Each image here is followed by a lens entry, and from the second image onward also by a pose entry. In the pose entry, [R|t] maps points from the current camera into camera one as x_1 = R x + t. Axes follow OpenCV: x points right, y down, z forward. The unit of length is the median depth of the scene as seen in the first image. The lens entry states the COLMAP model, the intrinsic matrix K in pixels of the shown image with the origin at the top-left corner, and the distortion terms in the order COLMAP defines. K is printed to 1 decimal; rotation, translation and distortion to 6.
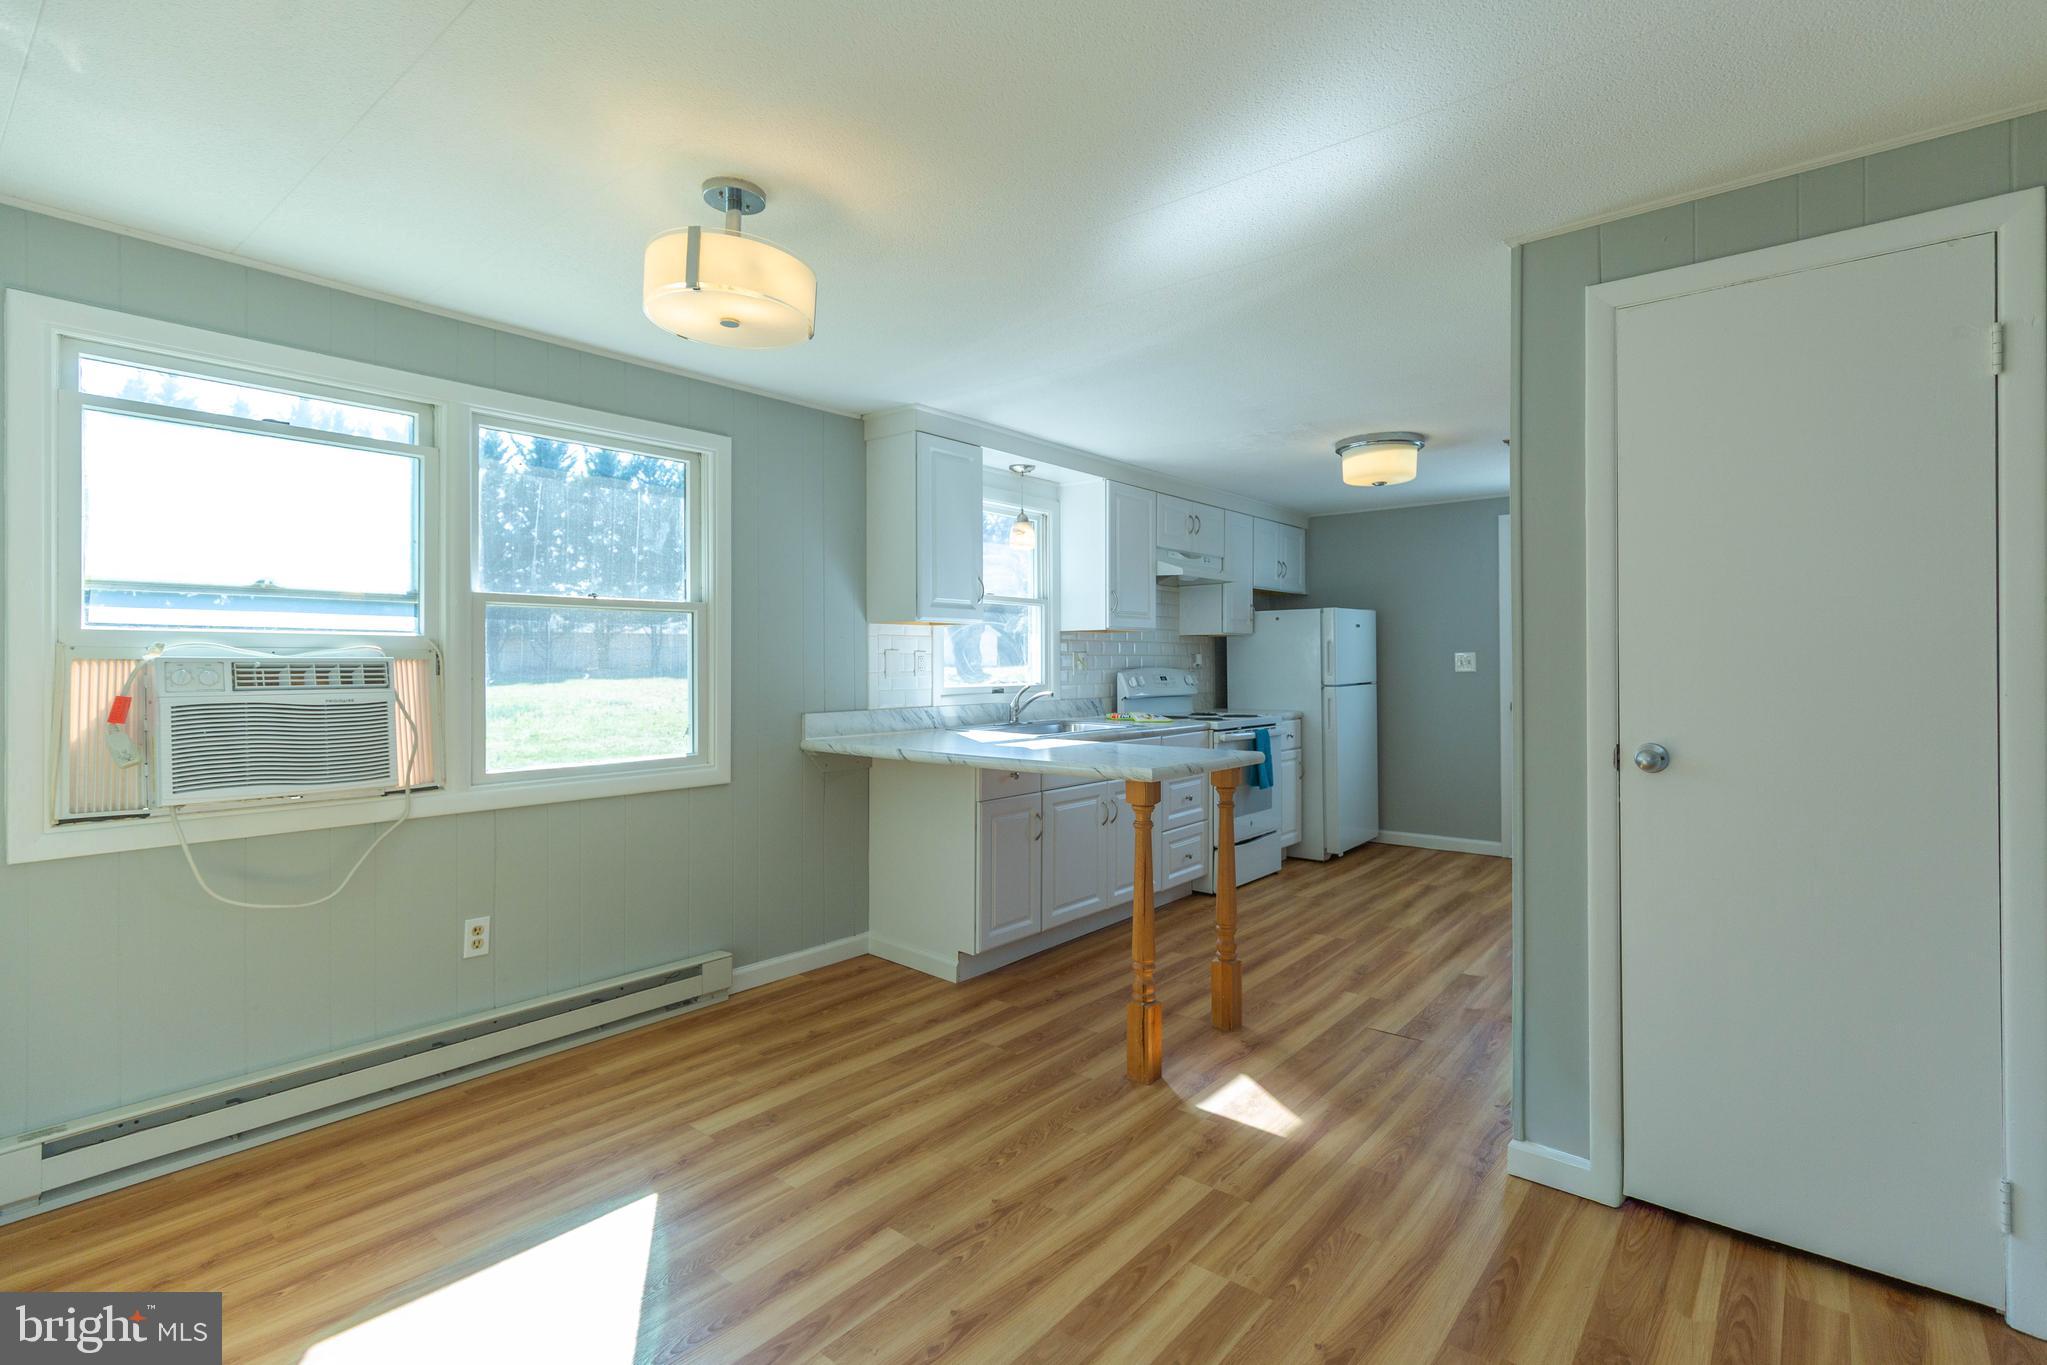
lens RADIAL K [[958.5, 0, 1068.4], [0, 958.5, 654.5], [0, 0, 1]] dist [0.011095, -0.000271]
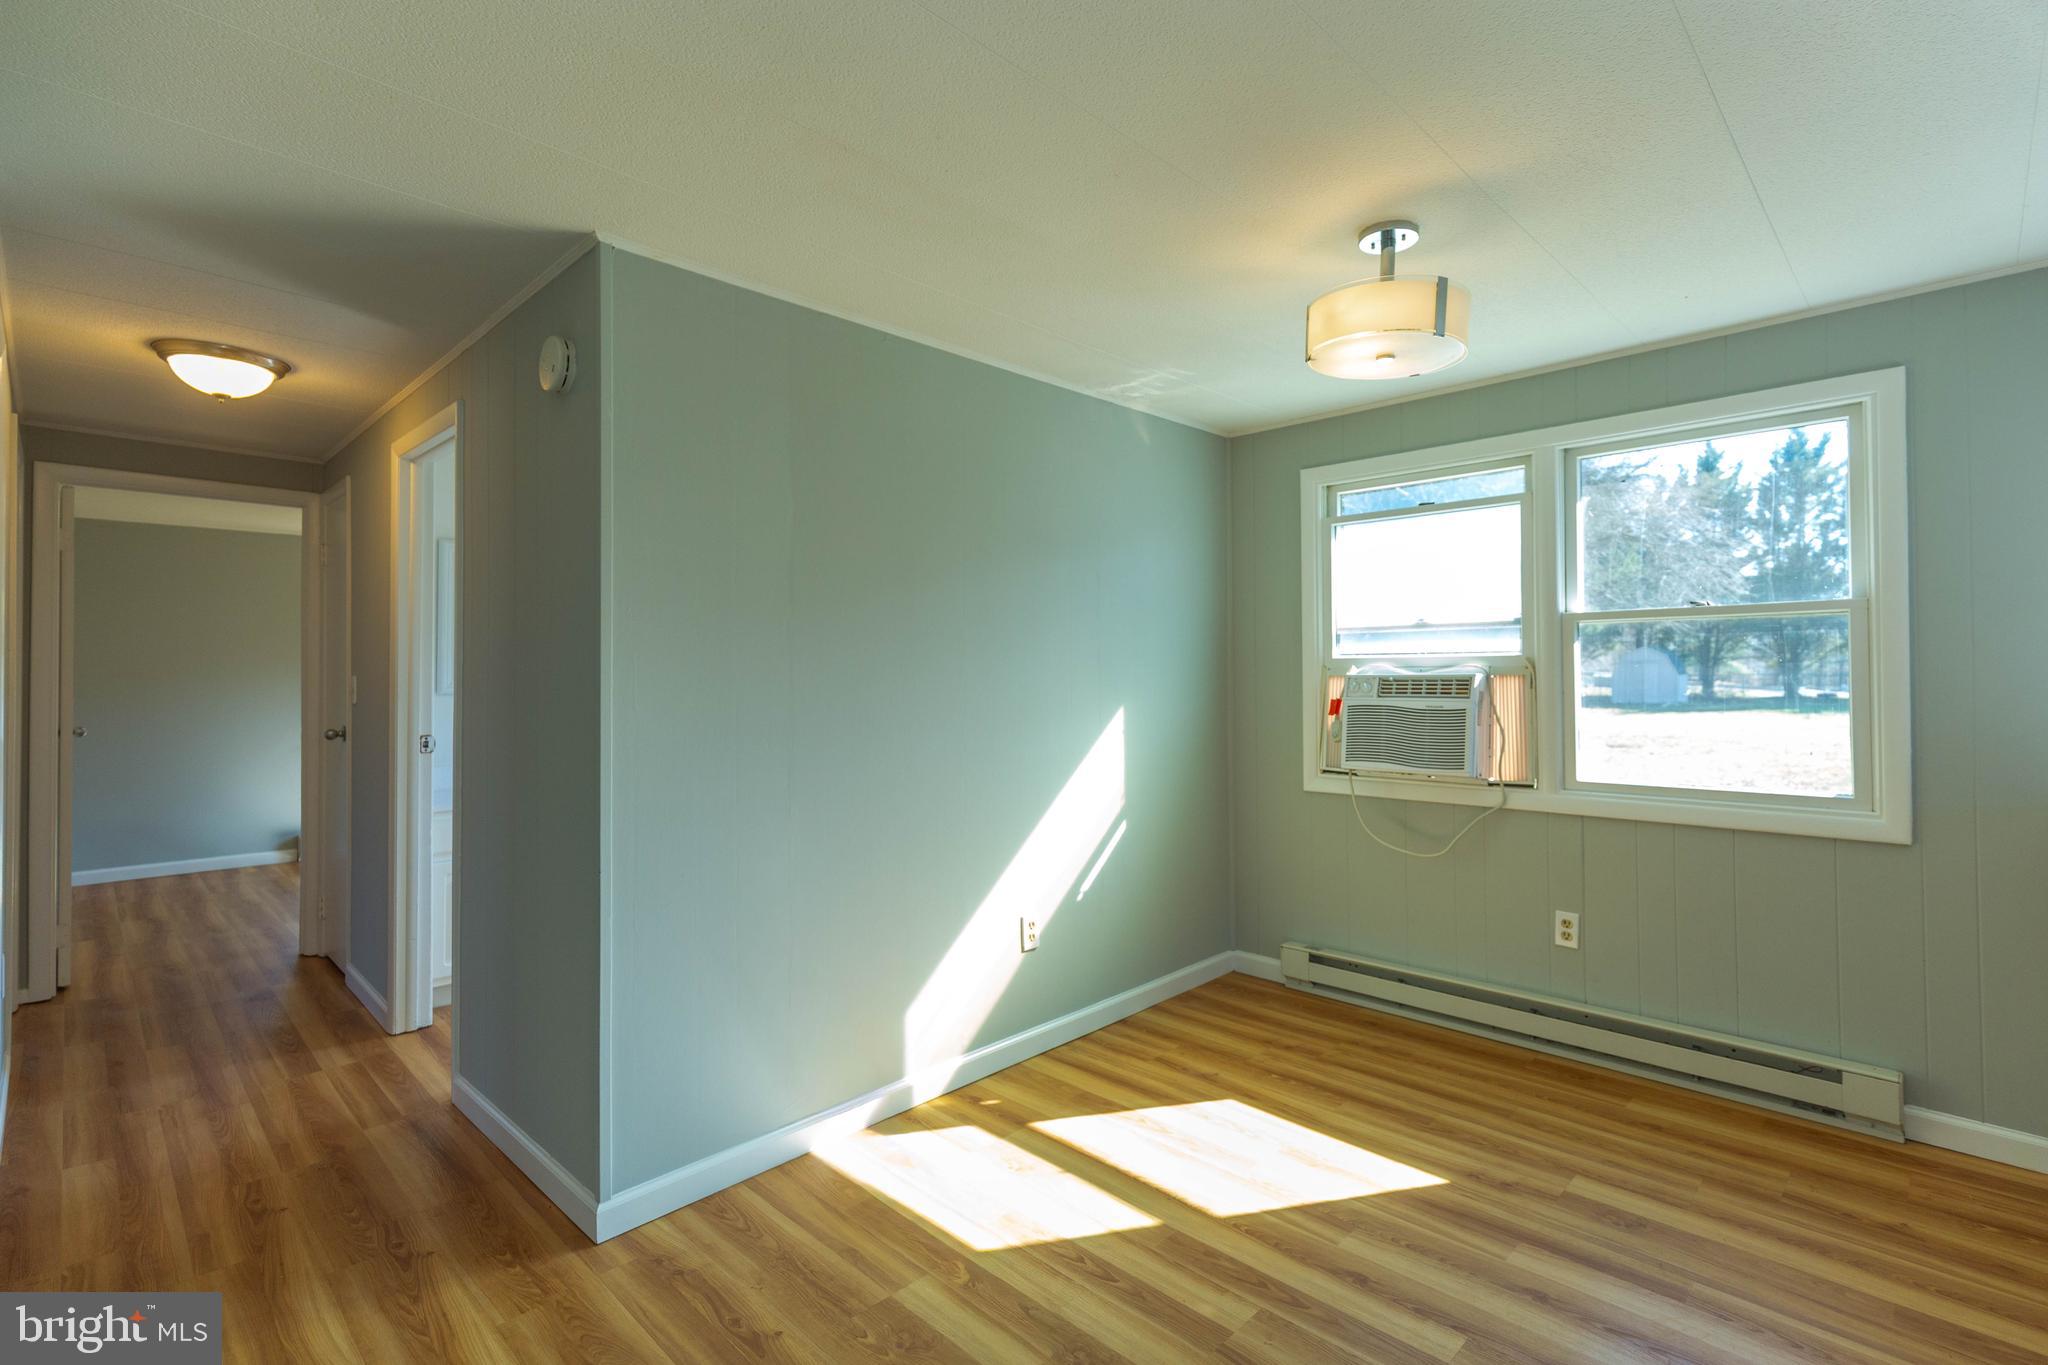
lens RADIAL K [[958.9, 0, 1065.4], [0, 958.9, 667.7], [0, 0, 1]] dist [0.011095, -0.000271]
pose [[-0.089286, -0.005208, -0.995992, 0.354675], [0.013229, 0.999892, -0.006414, -0.002472], [0.995918, -0.013749, -0.089207, 0.362333]]
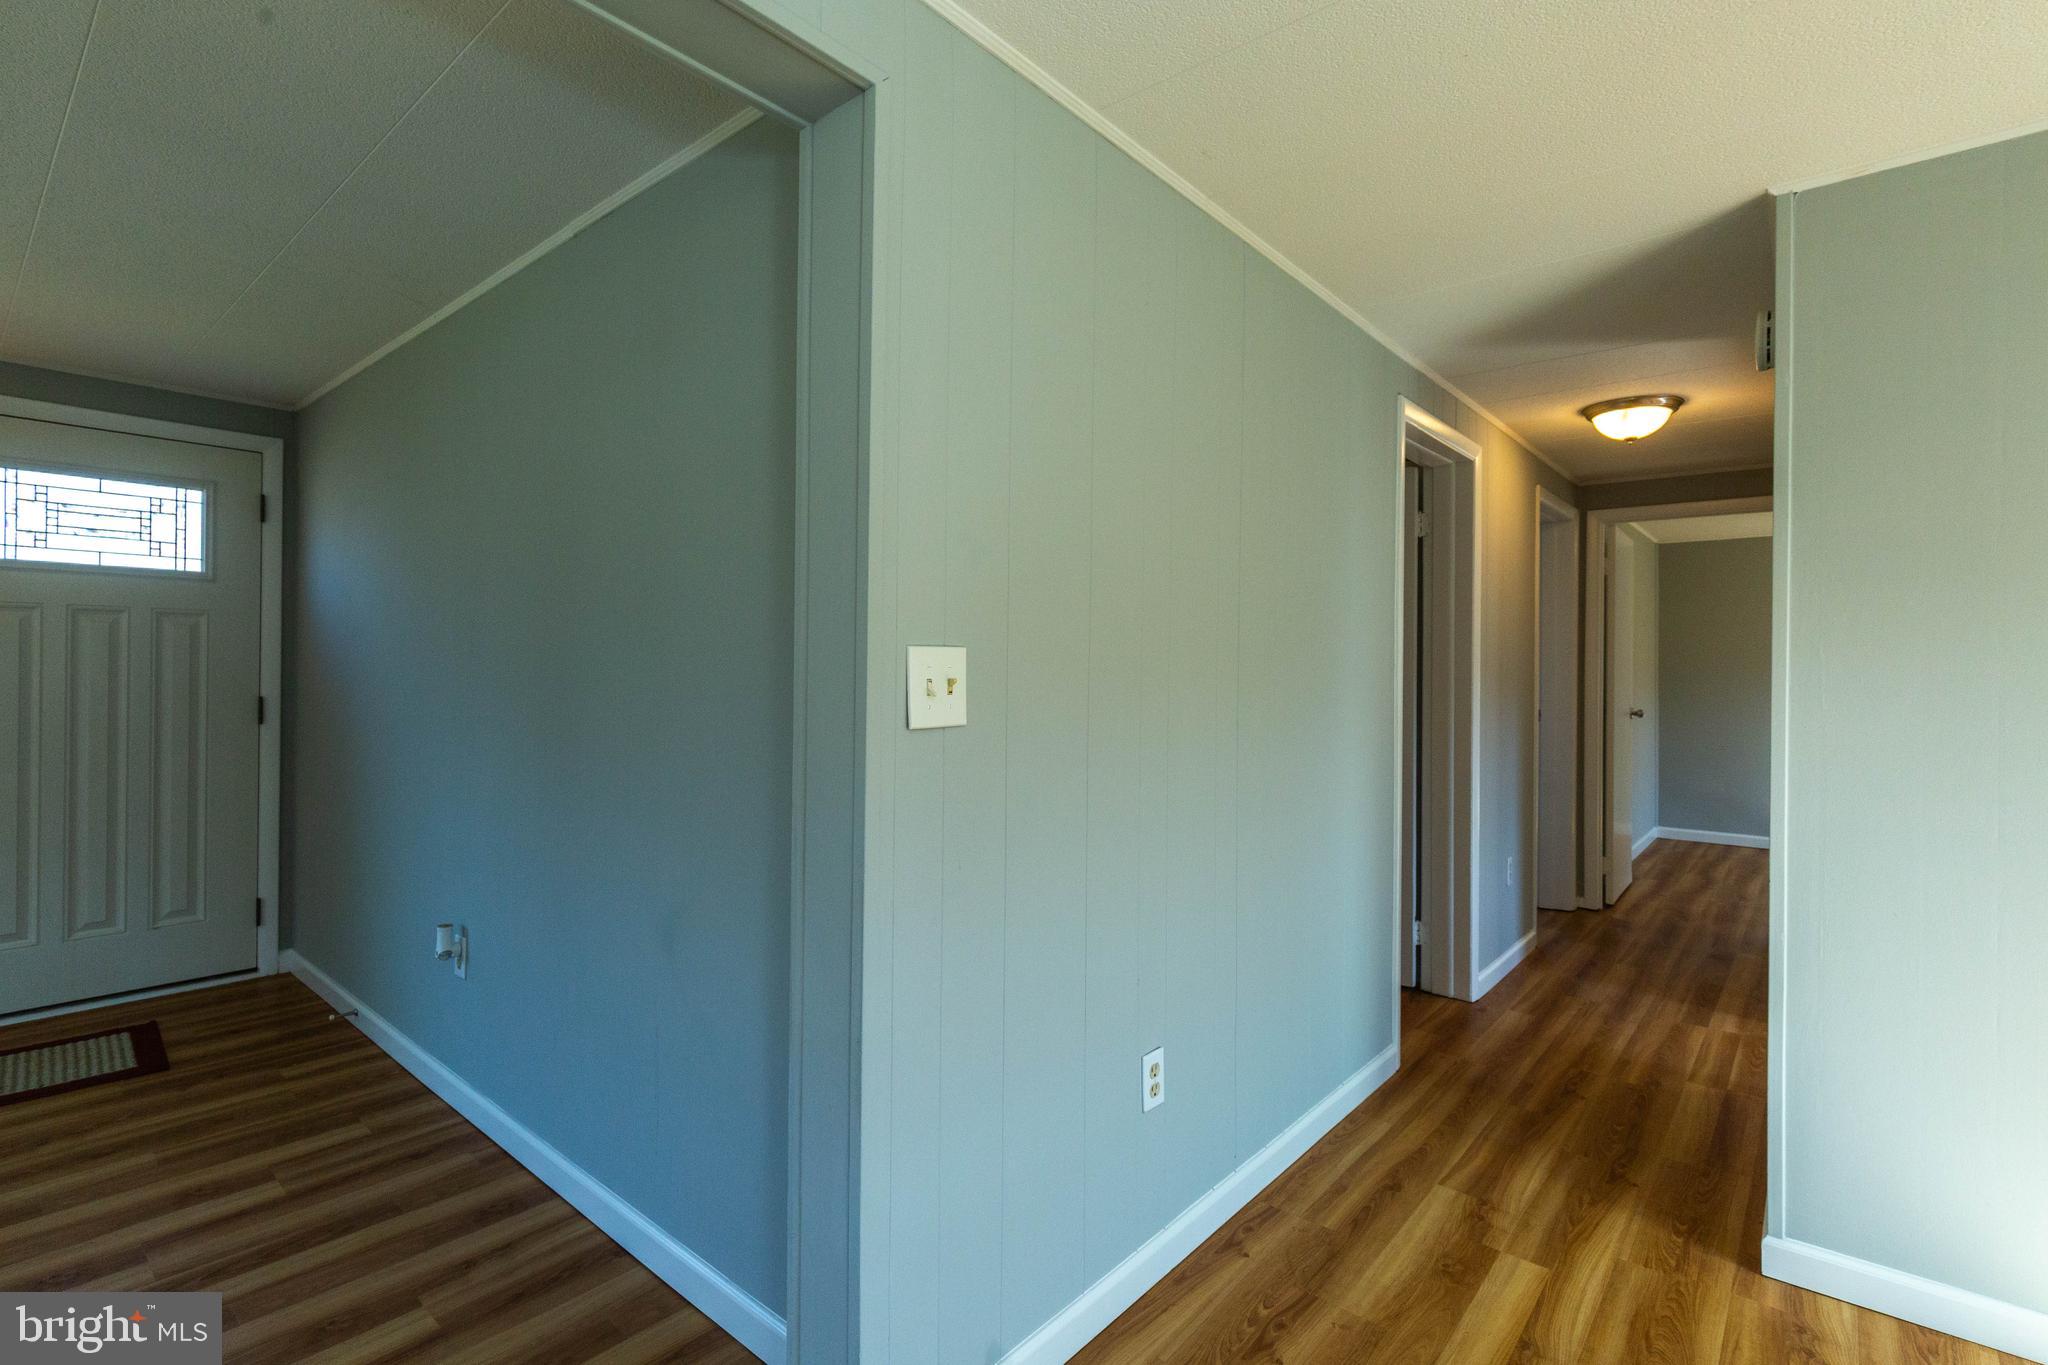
lens RADIAL K [[958.9, 0, 1026.7], [0, 958.9, 672.5], [0, 0, 1]] dist [0.011095, -0.000271]
pose [[-0.999393, -0.005102, 0.034453, 0.219662], [-0.005396, 0.999950, -0.008432, 0.003530], [-0.034408, -0.008613, -0.999371, 0.555119]]
